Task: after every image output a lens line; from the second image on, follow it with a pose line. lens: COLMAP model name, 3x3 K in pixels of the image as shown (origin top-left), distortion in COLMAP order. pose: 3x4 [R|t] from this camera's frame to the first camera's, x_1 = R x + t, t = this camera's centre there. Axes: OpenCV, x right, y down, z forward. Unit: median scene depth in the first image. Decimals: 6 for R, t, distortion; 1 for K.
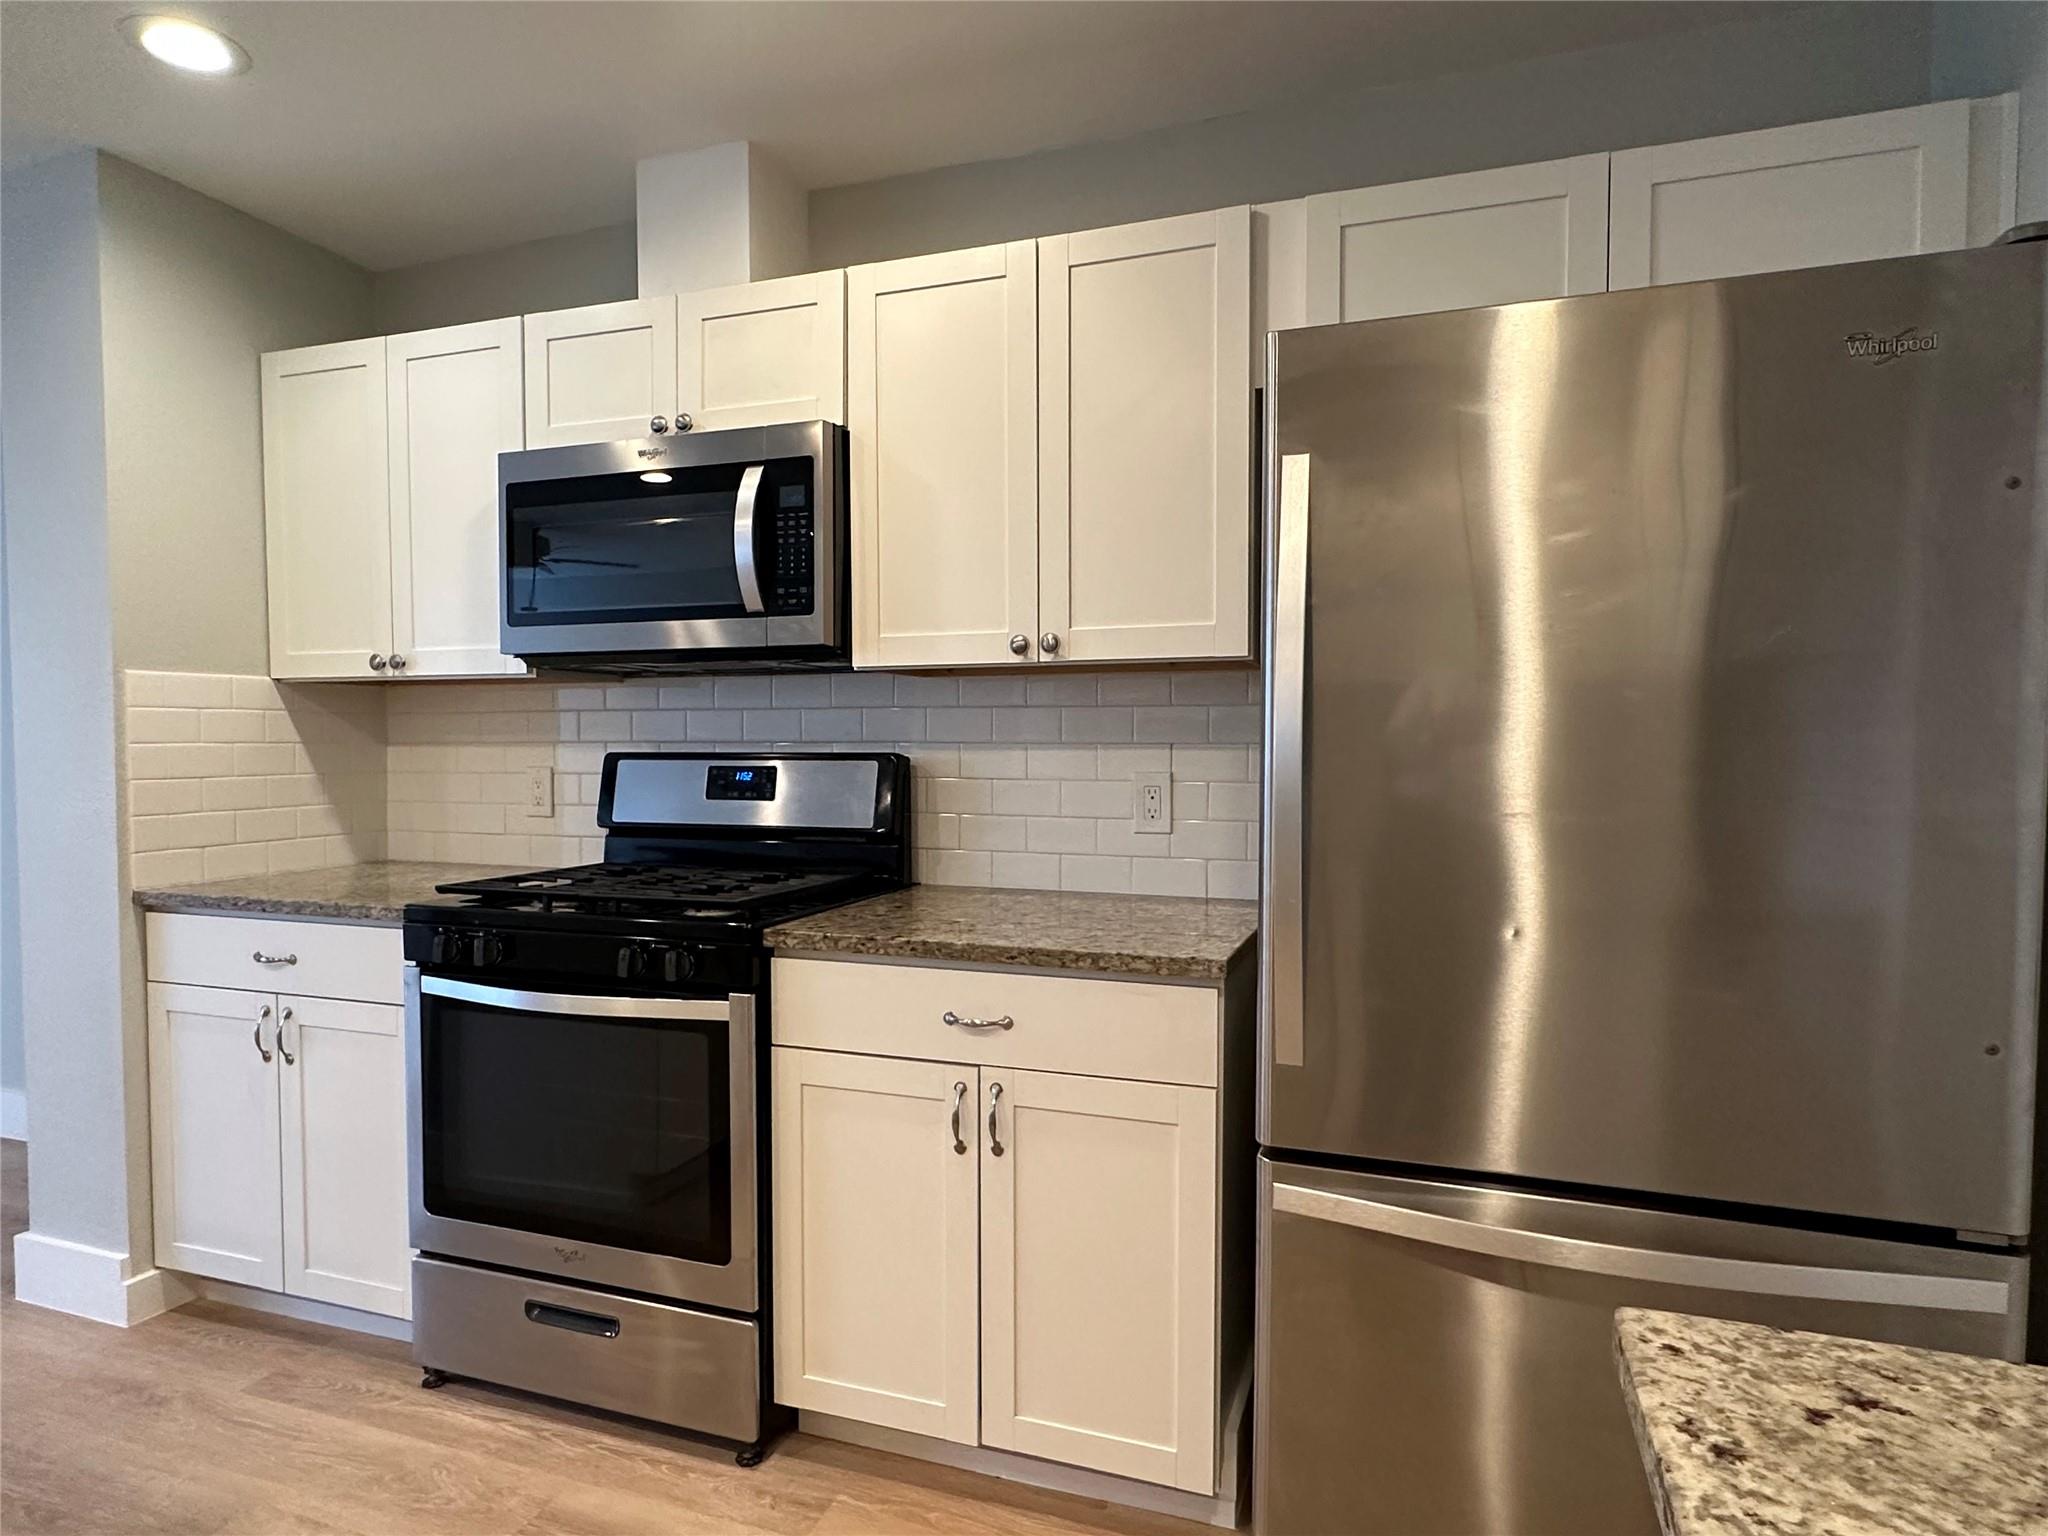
lens RADIAL K [[1168.4, 0, 1029.8], [0, 1168.4, 782.2], [0, 0, 1]] dist [-0.003093, -0.000414]
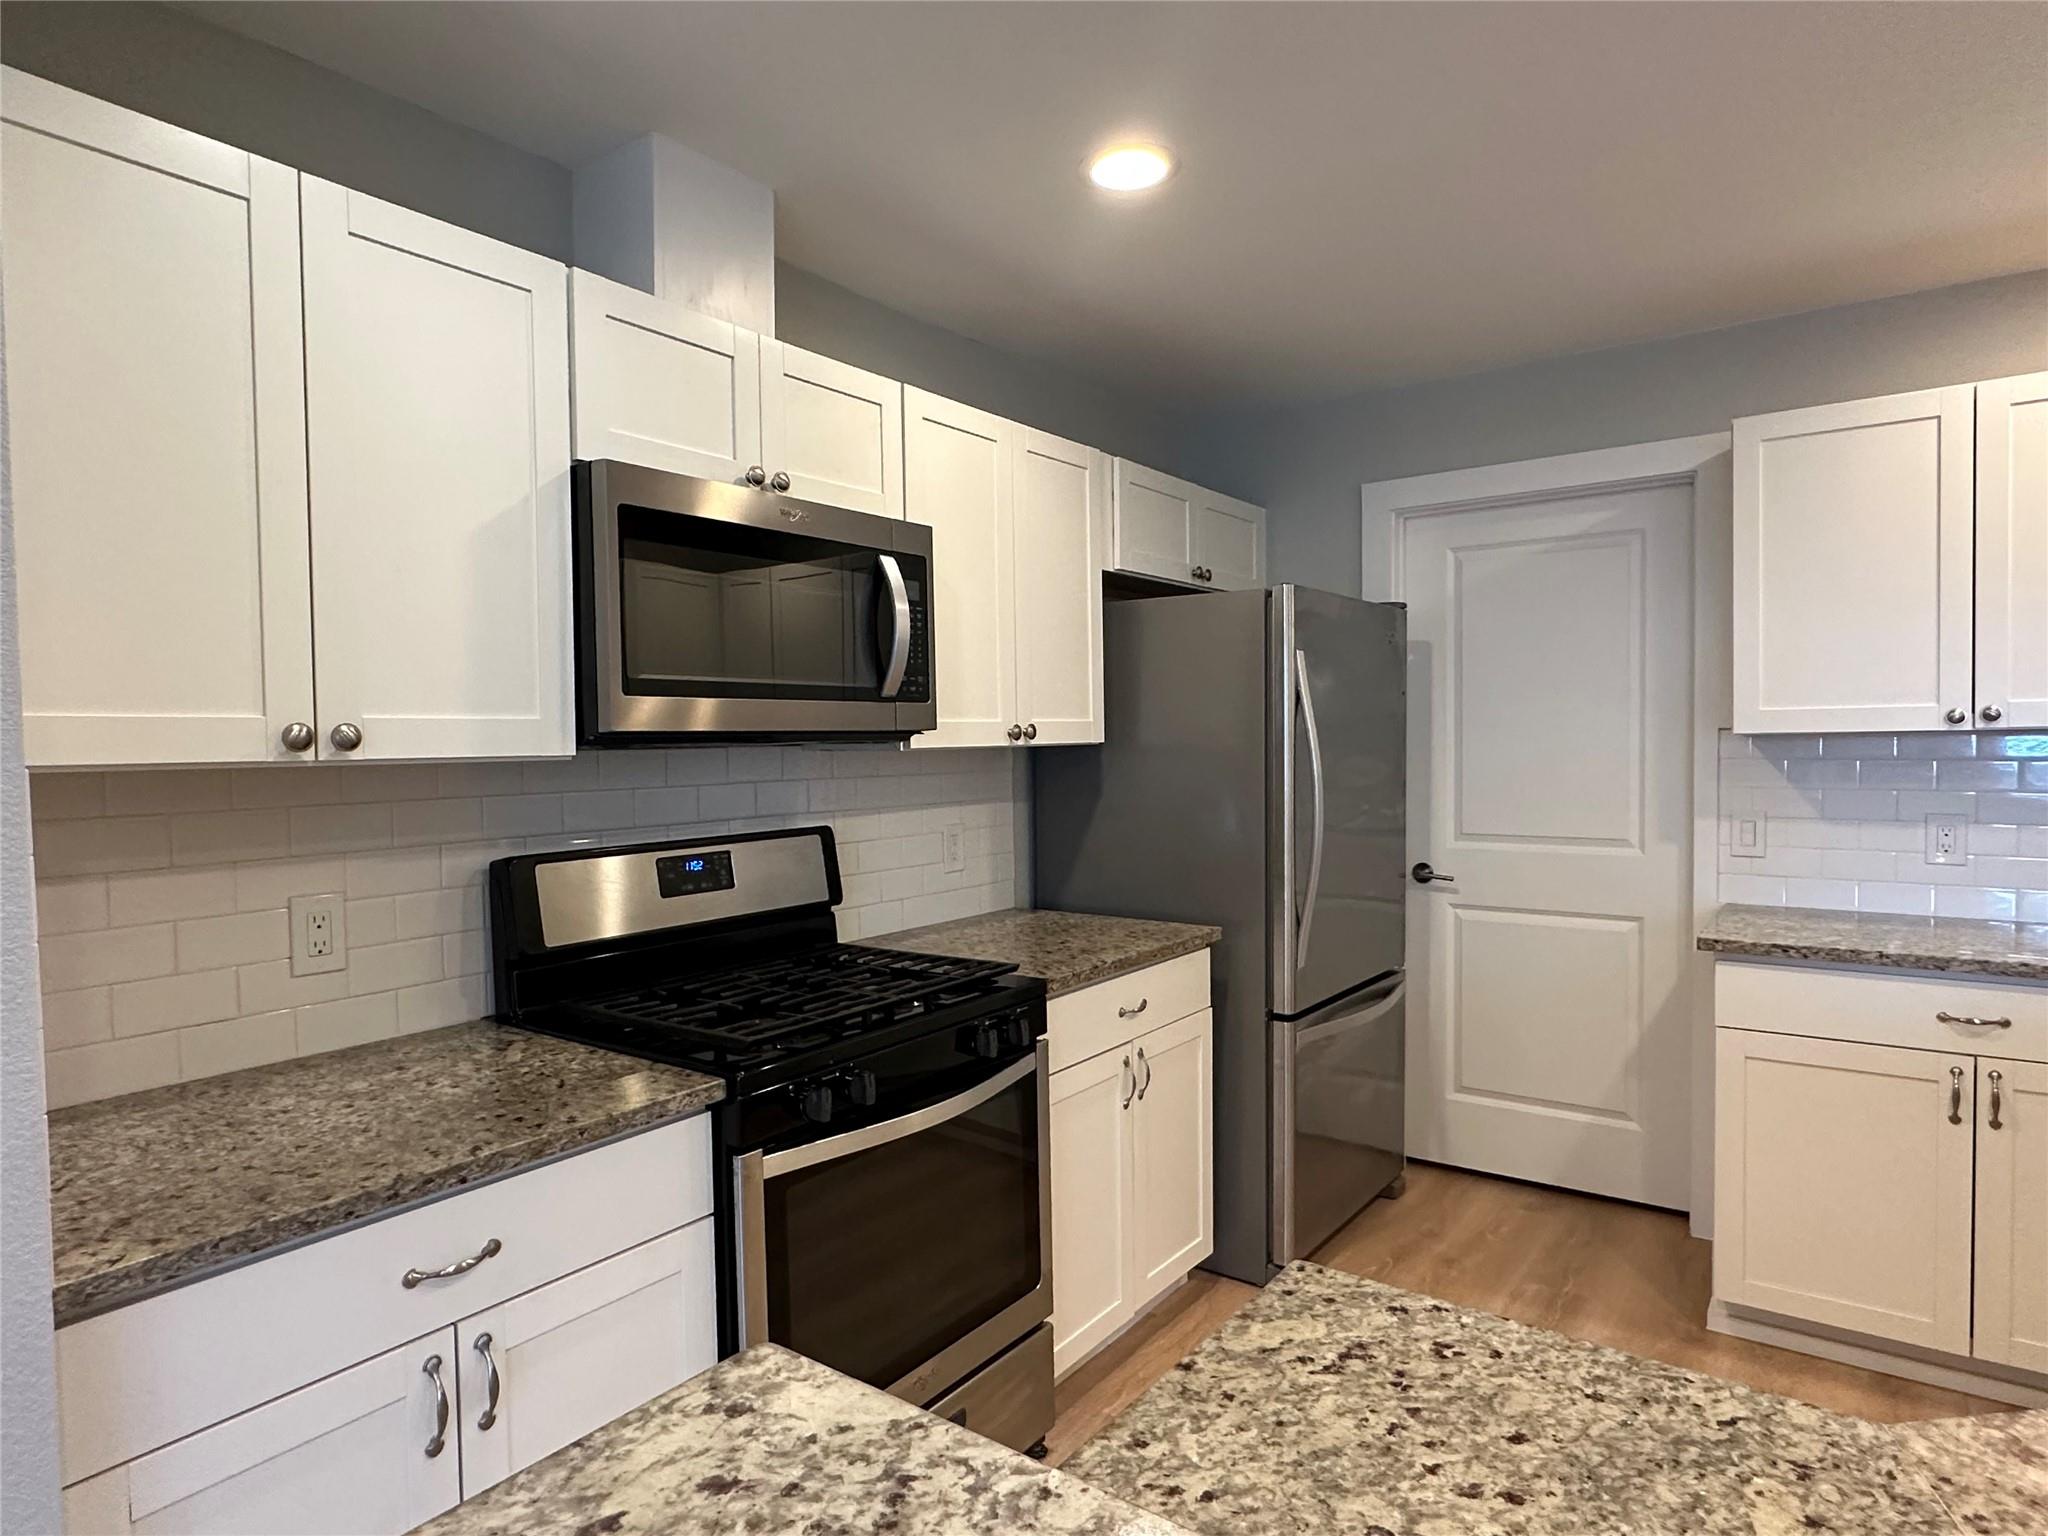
lens RADIAL K [[1181.1, 0, 1017.2], [0, 1181.1, 773.2], [0, 0, 1]] dist [0.002784, 0.000679]
pose [[0.290017, -0.034231, 0.956409, -1.106112], [0.050387, 0.998520, 0.020459, -0.087186], [-0.955694, 0.042257, 0.291313, 0.548955]]
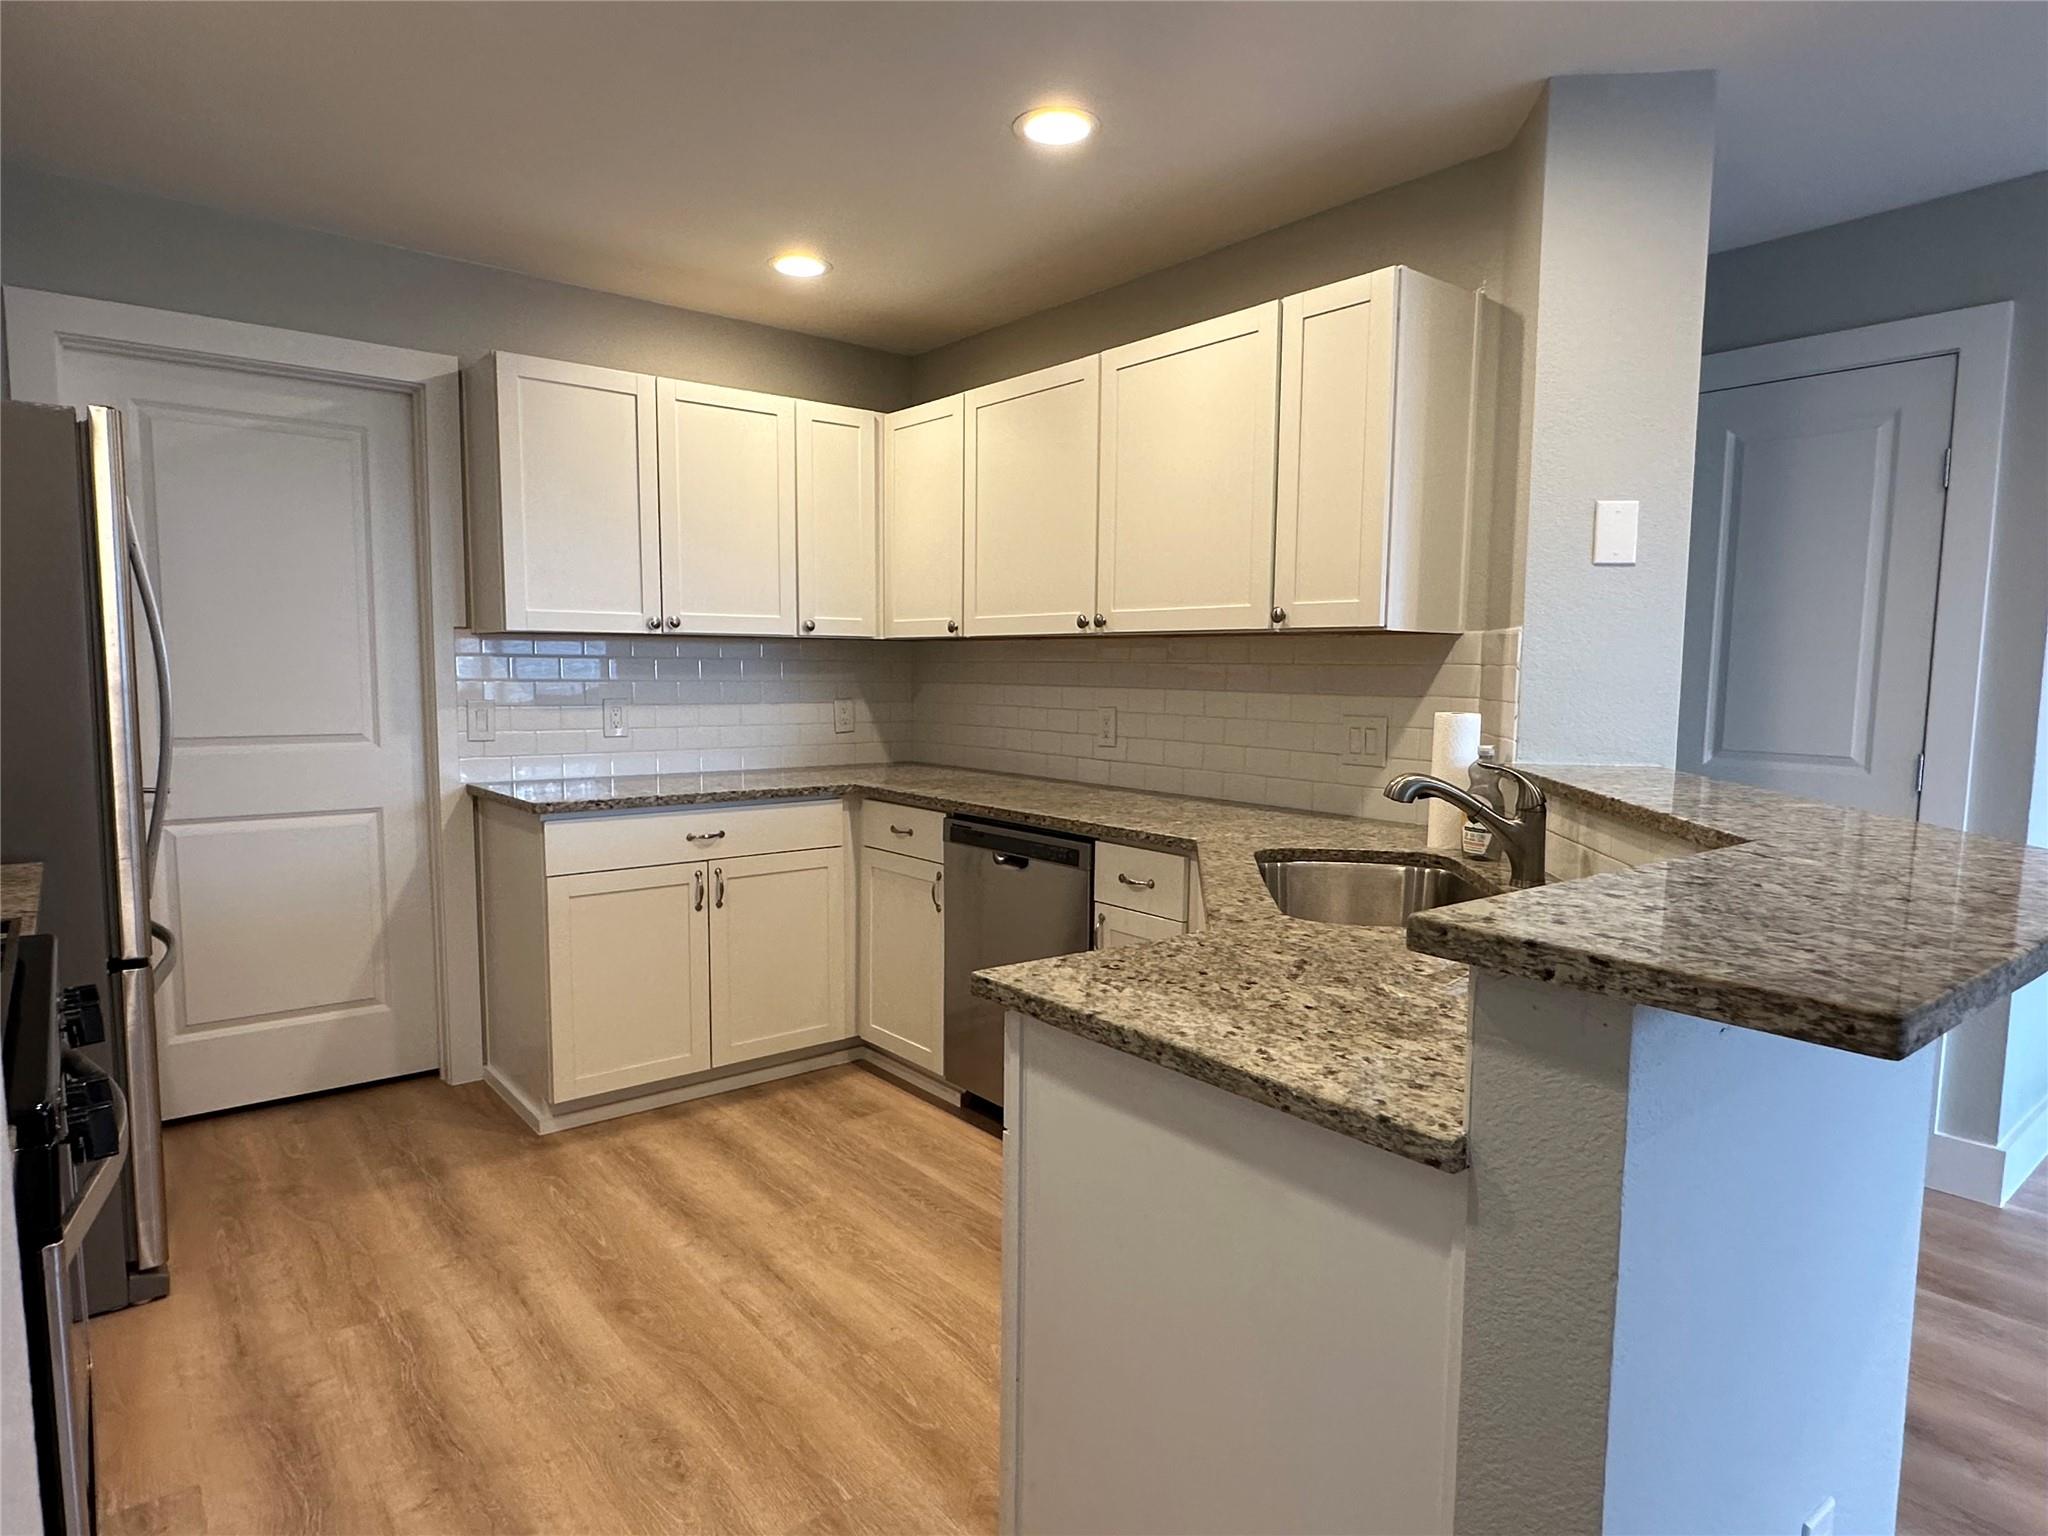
lens RADIAL K [[1168.4, 0, 1029.8], [0, 1168.4, 782.2], [0, 0, 1]] dist [-0.003093, -0.000414]
pose [[-0.854106, -0.060128, 0.516612, -0.981838], [0.008882, 0.991464, 0.130081, -0.062025], [-0.520023, 0.115691, -0.846281, 1.057342]]
